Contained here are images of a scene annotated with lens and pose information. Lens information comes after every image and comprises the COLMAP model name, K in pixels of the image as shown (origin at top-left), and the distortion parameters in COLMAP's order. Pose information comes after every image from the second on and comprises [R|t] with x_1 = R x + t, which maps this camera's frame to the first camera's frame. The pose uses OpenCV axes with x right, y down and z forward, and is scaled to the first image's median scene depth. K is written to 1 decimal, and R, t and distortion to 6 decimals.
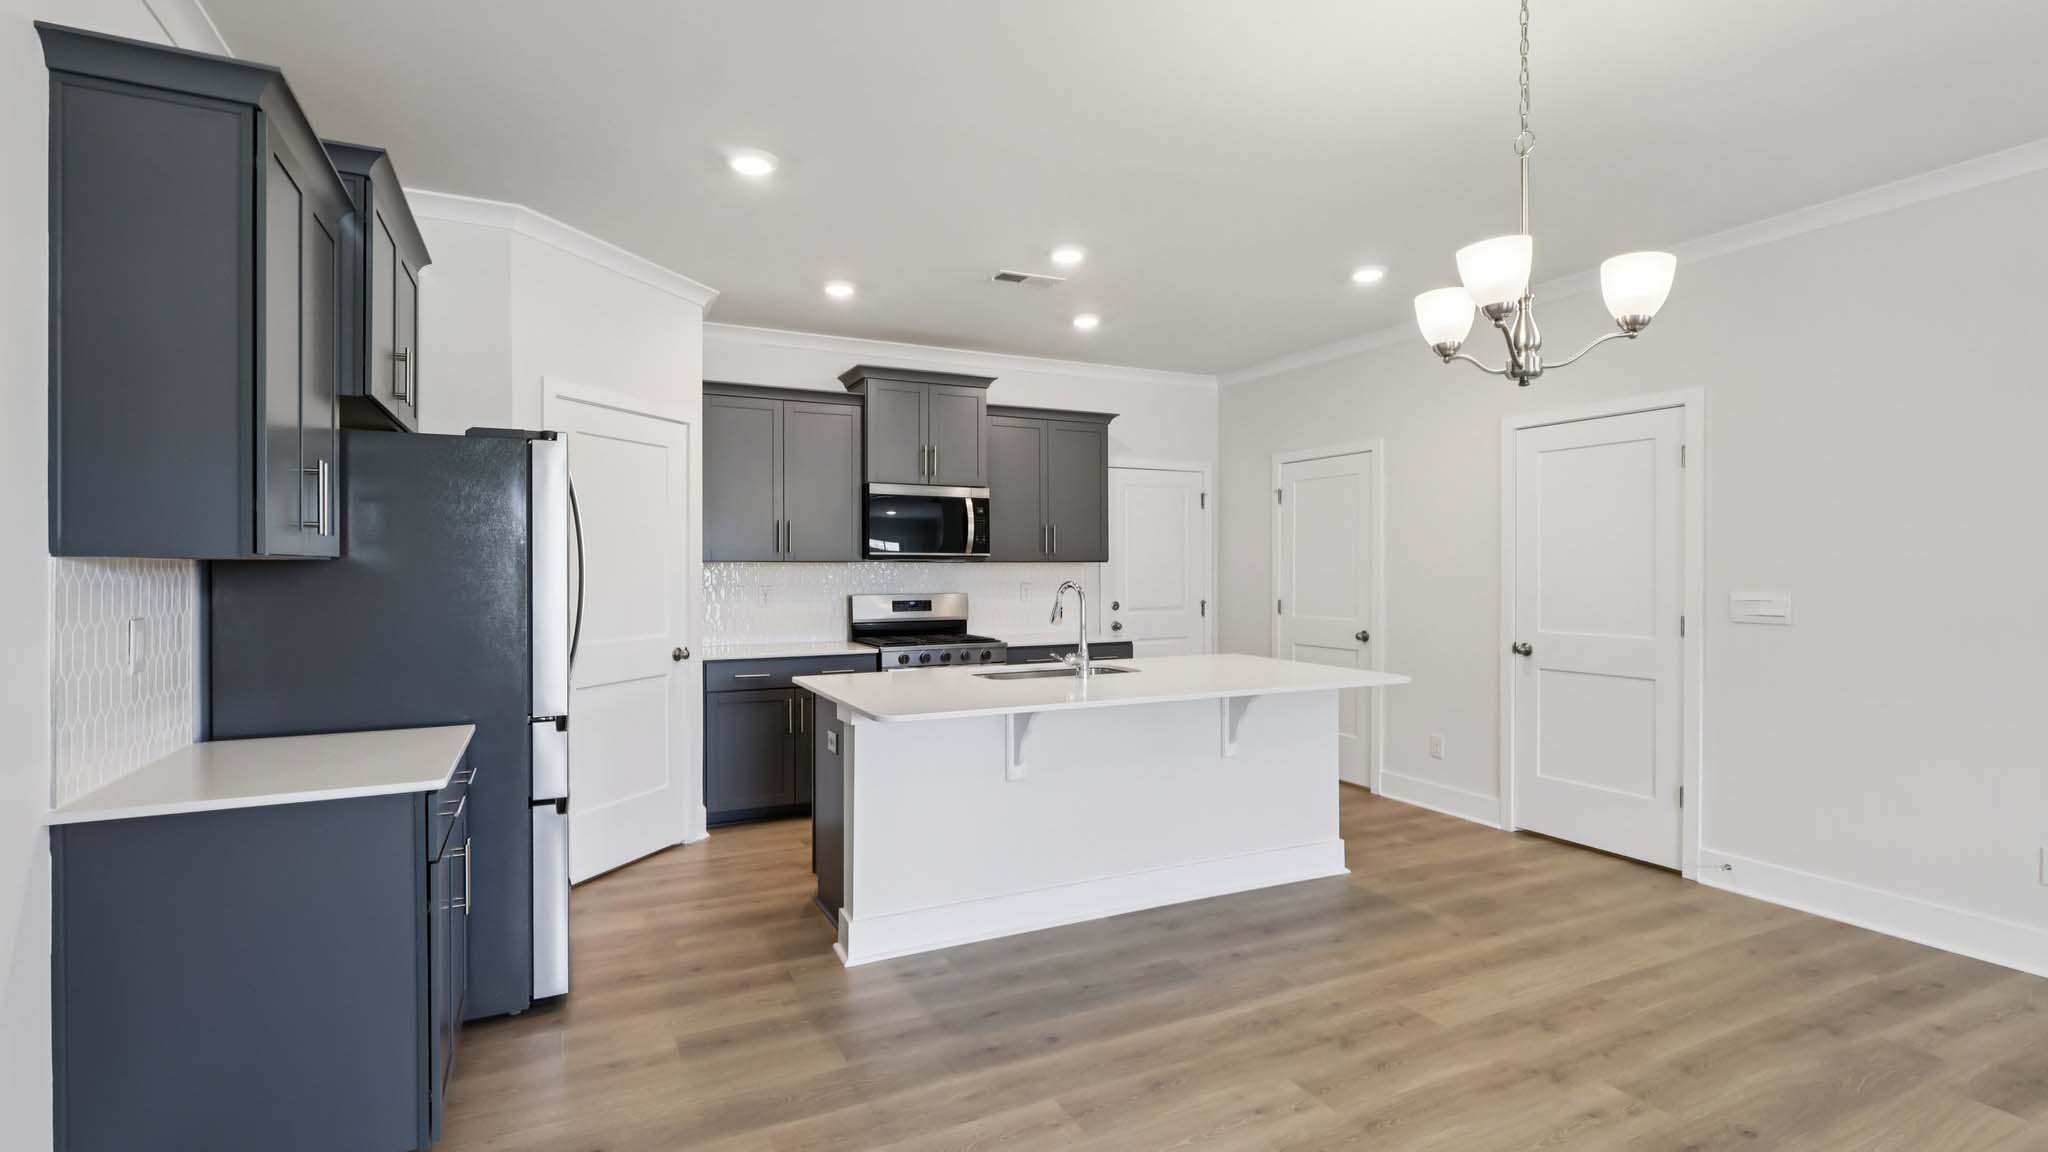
lens RADIAL K [[952.8, 0, 1020.7], [0, 952.8, 566.9], [0, 0, 1]] dist [-0.001211, 0.000419]
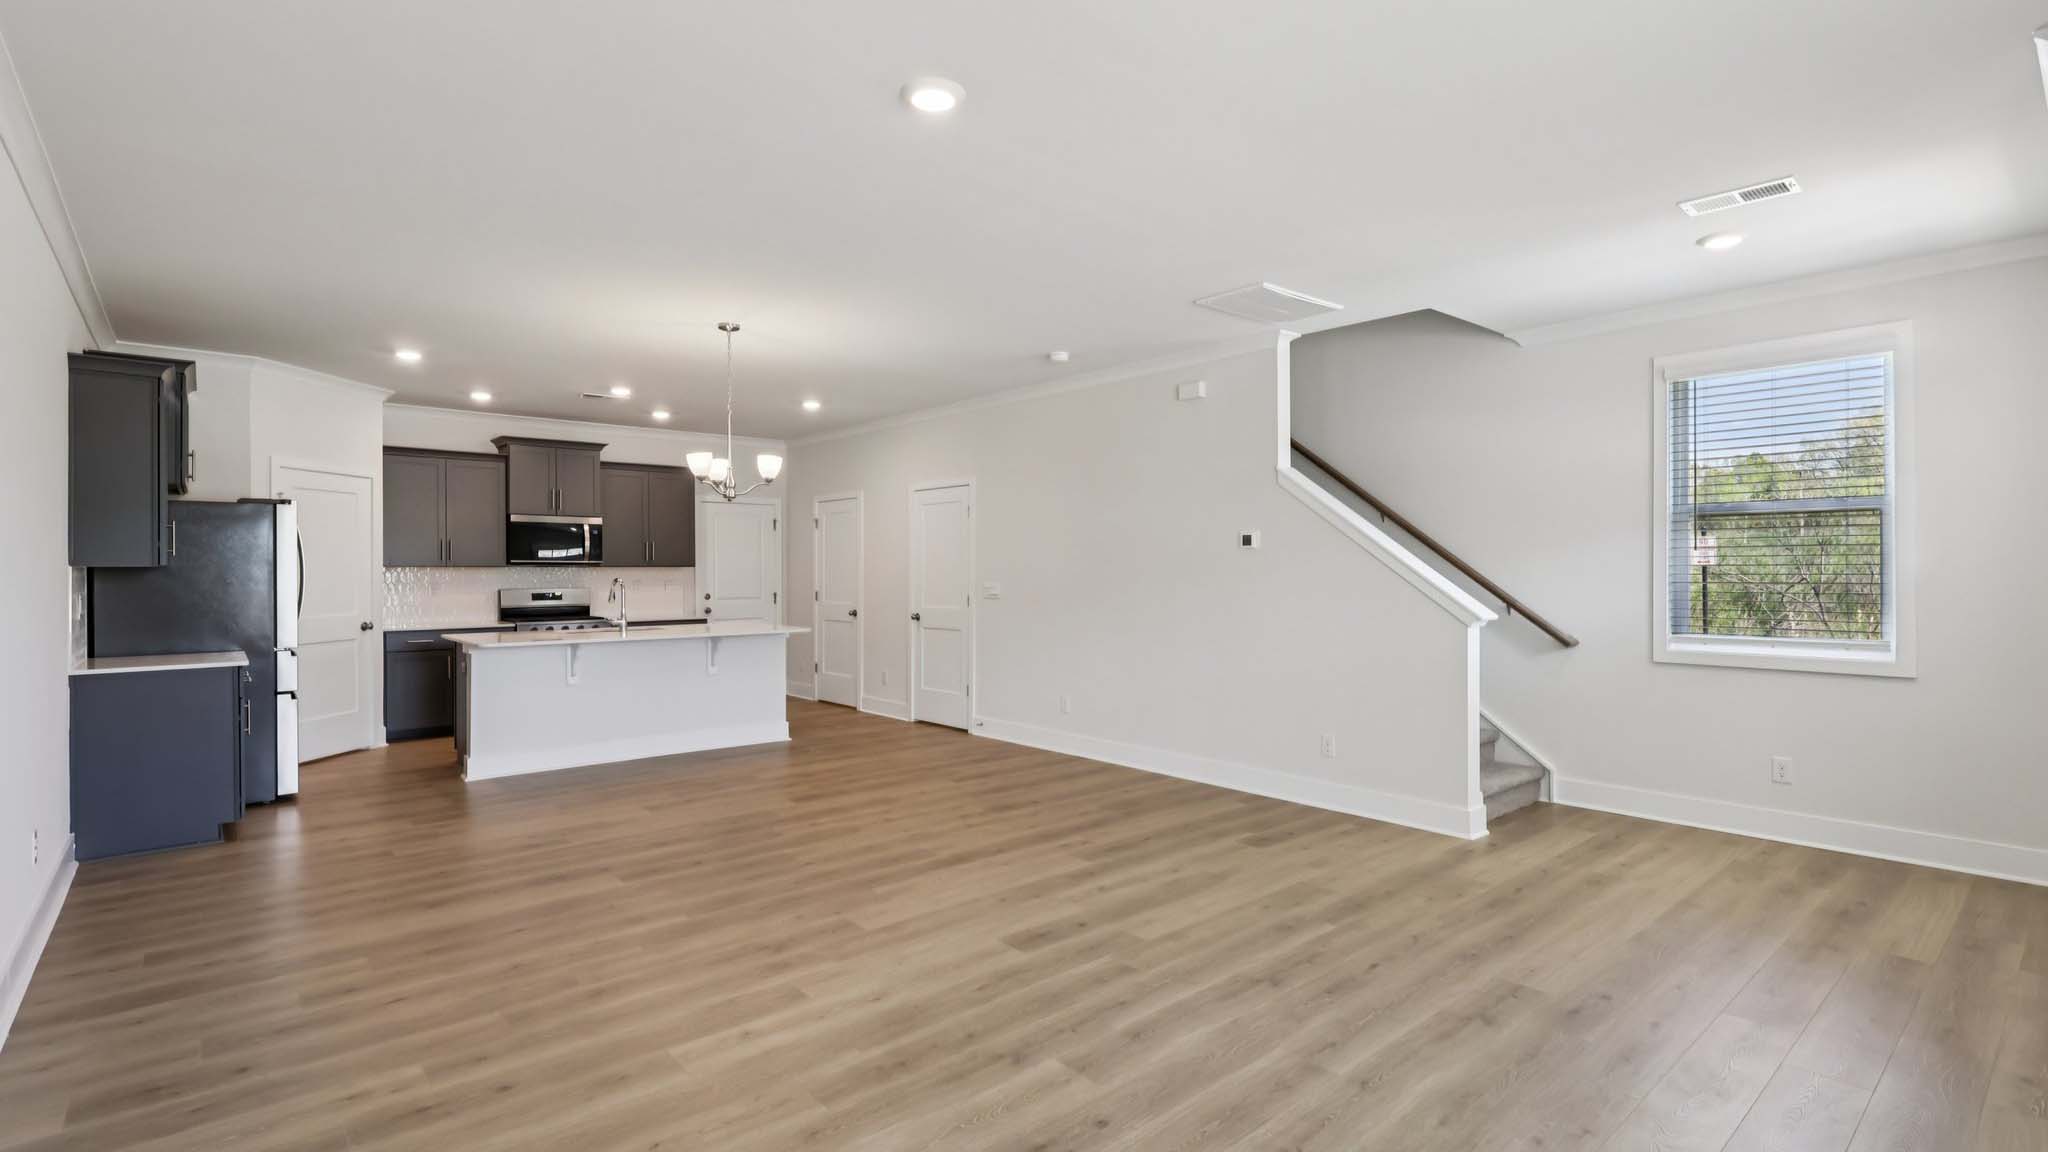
lens RADIAL K [[937.7, 0, 1017.8], [0, 937.7, 572.9], [0, 0, 1]] dist [0.000511, 0.000035]
pose [[0.966459, -0.001144, 0.256820, 0.245163], [0.000235, 0.999994, 0.003567, -0.000724], [-0.256823, -0.003387, 0.966453, -0.665081]]
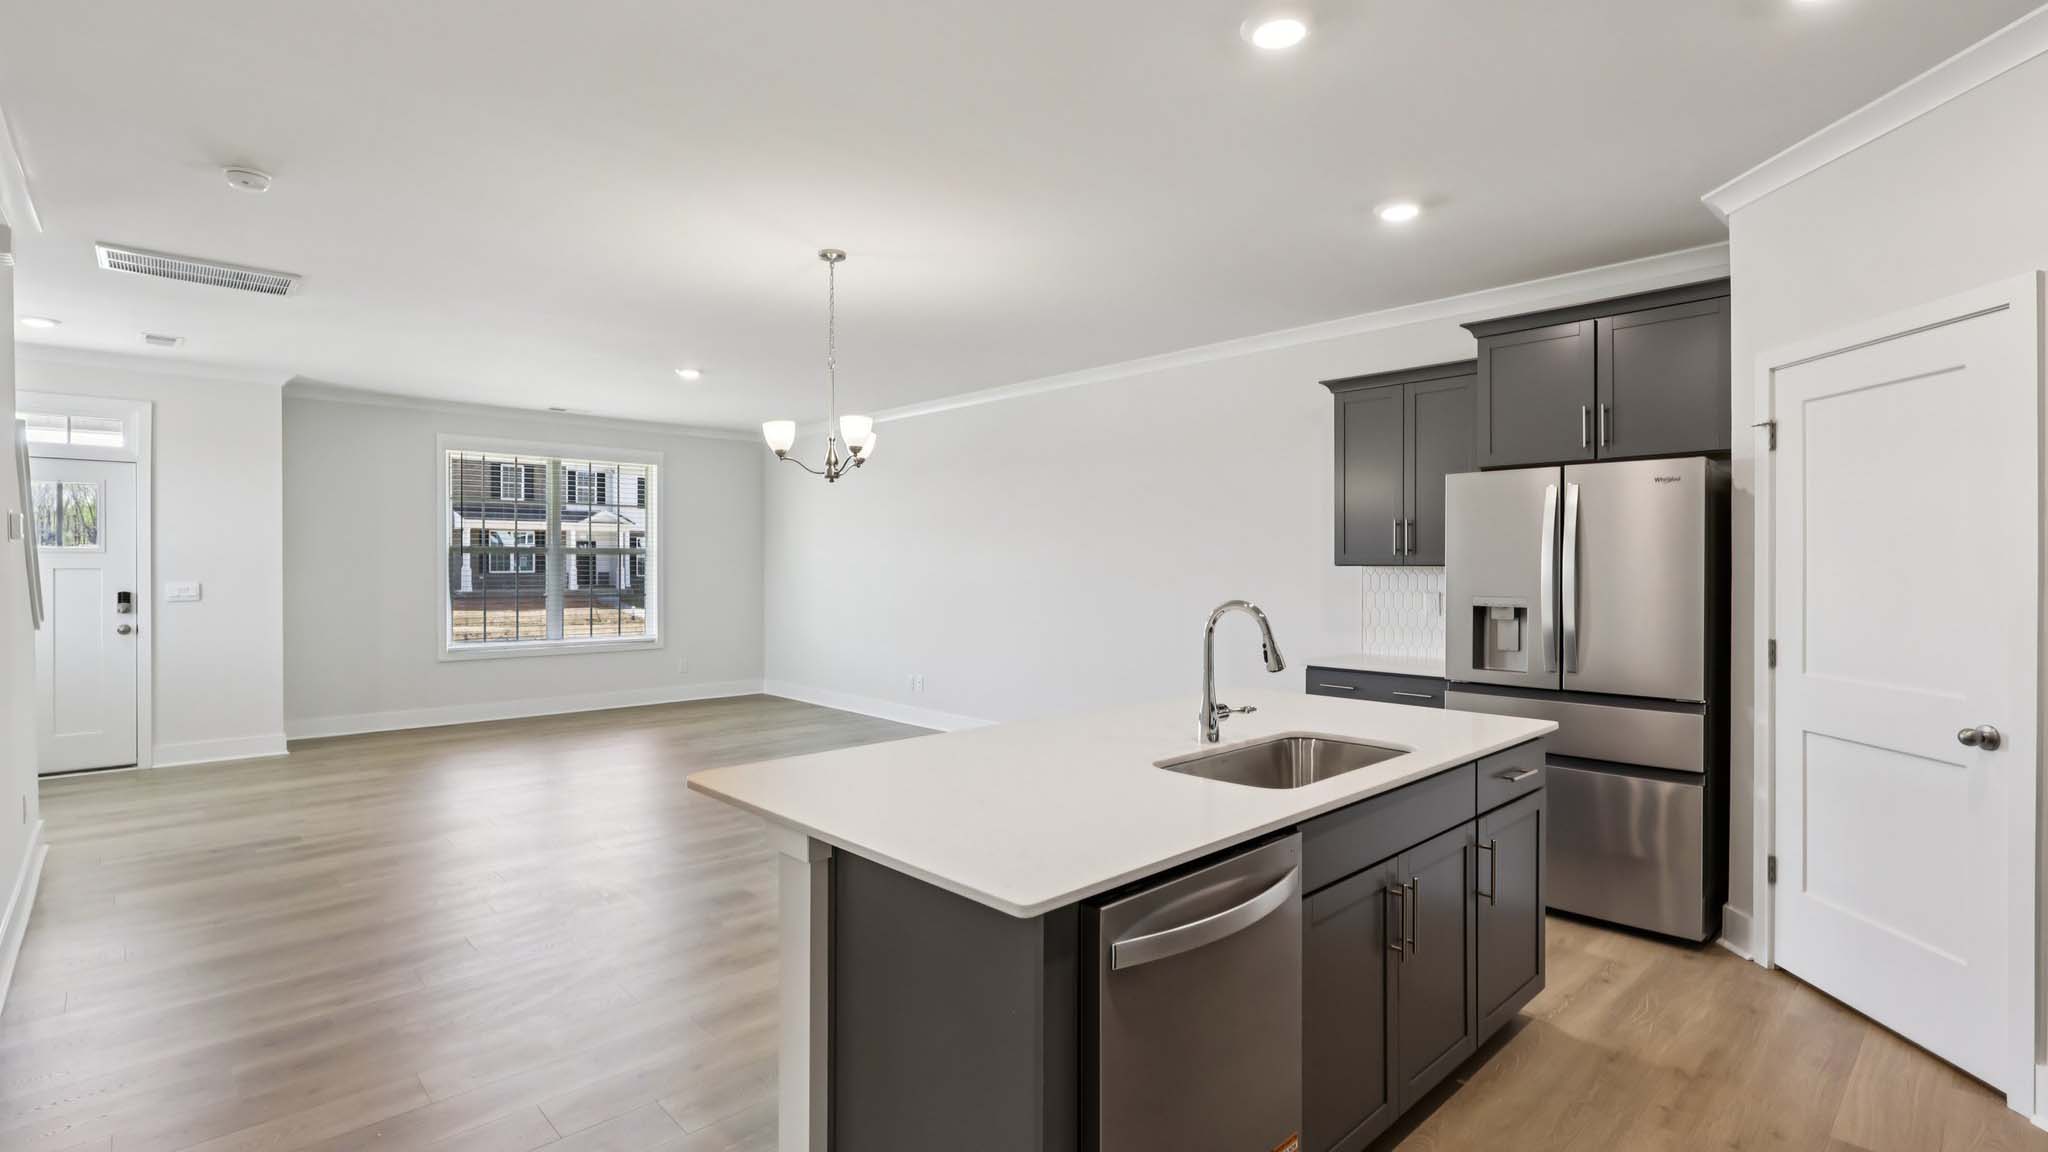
lens RADIAL K [[952.8, 0, 1020.7], [0, 952.8, 566.9], [0, 0, 1]] dist [-0.001211, 0.000419]
pose [[-0.954619, 0.001936, -0.297823, 0.291355], [0.000595, 0.999989, 0.004591, -0.008069], [0.297828, 0.004205, -0.954610, 1.197636]]
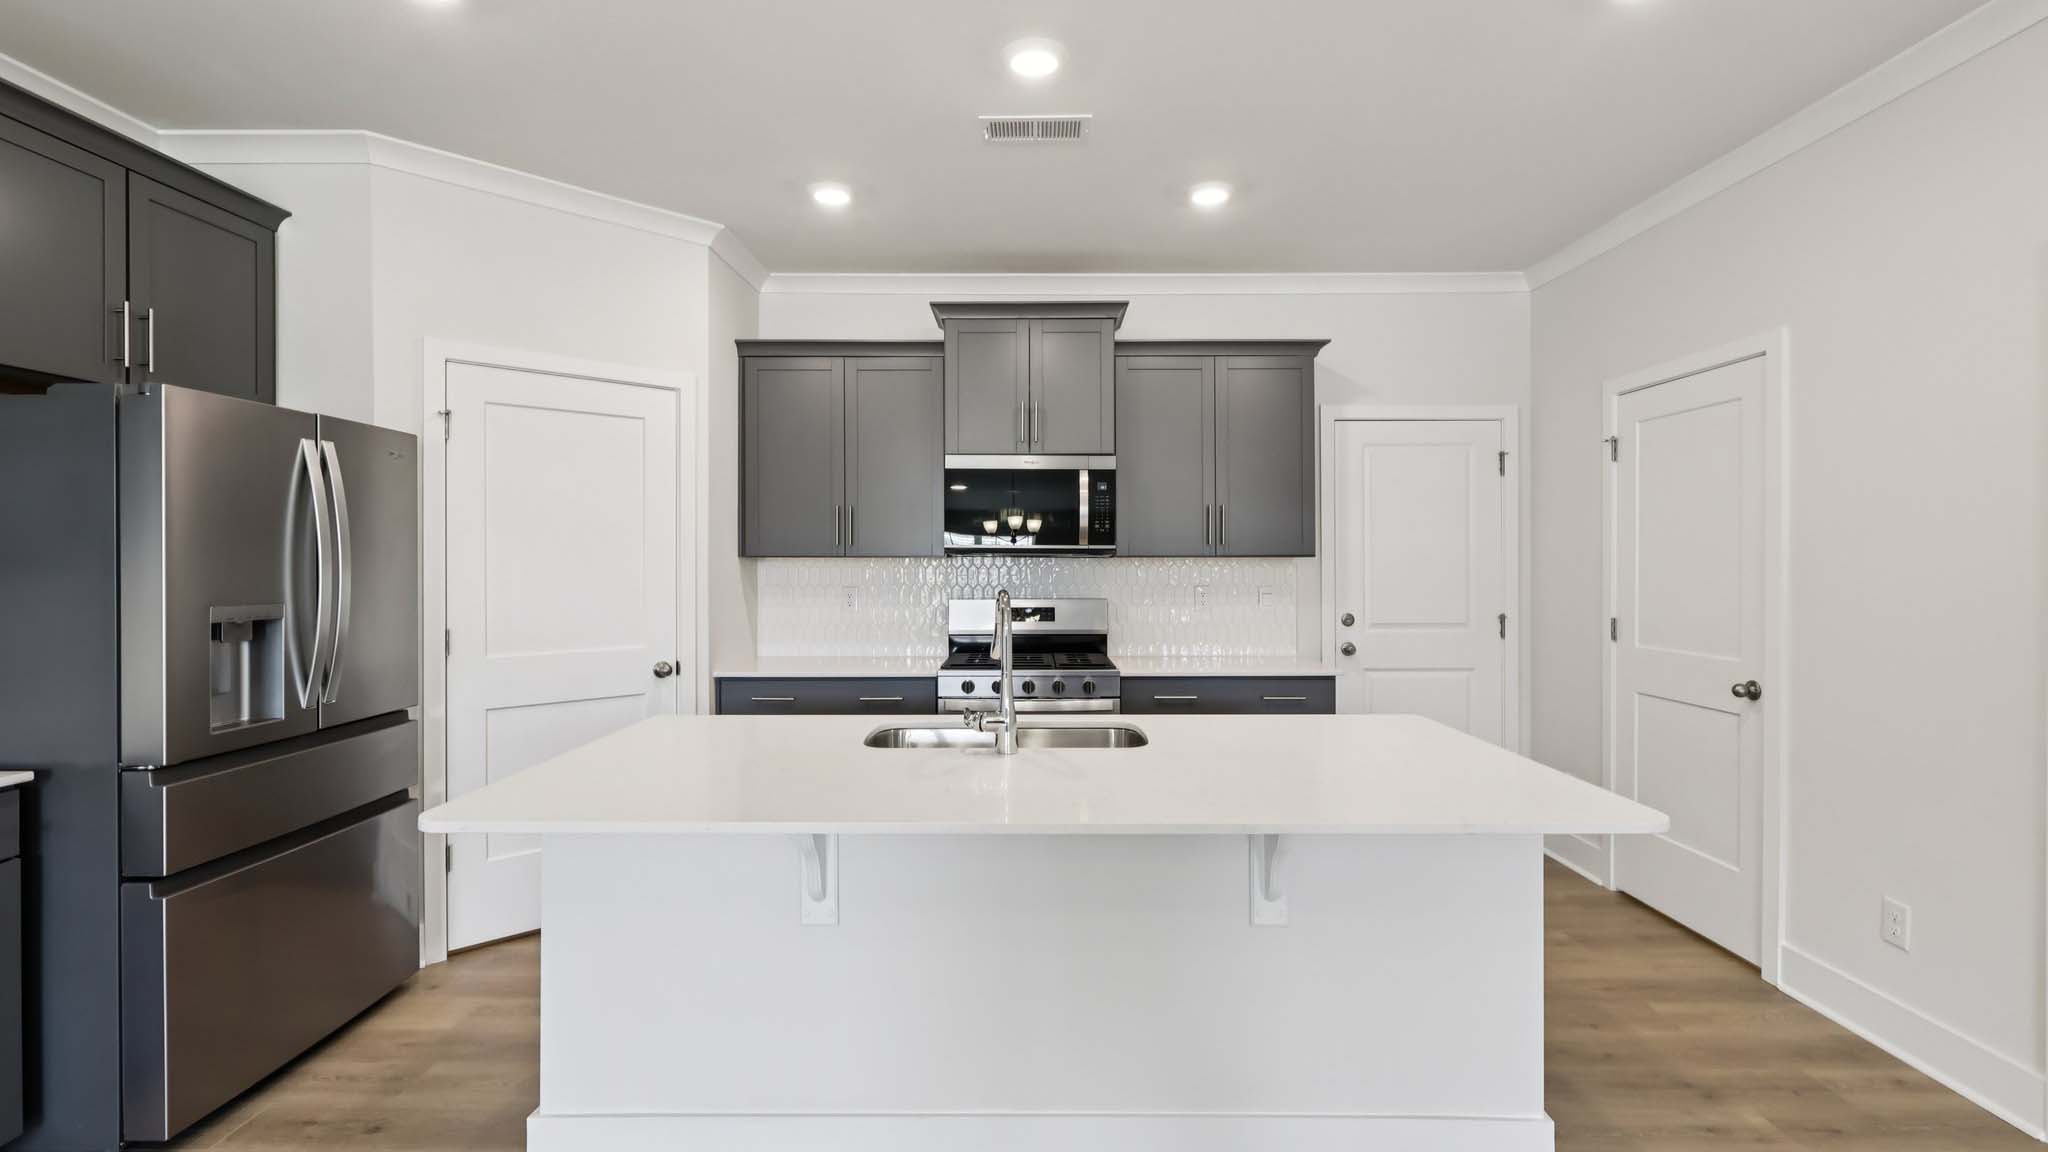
lens RADIAL K [[947.5, 0, 1029.1], [0, 947.5, 562.1], [0, 0, 1]] dist [-0.001279, -0.000170]
pose [[0.896640, 0.000776, -0.442761, 0.253252], [-0.000456, 1.000000, 0.000829, -0.002143], [0.442761, -0.000542, 0.896639, 0.358577]]
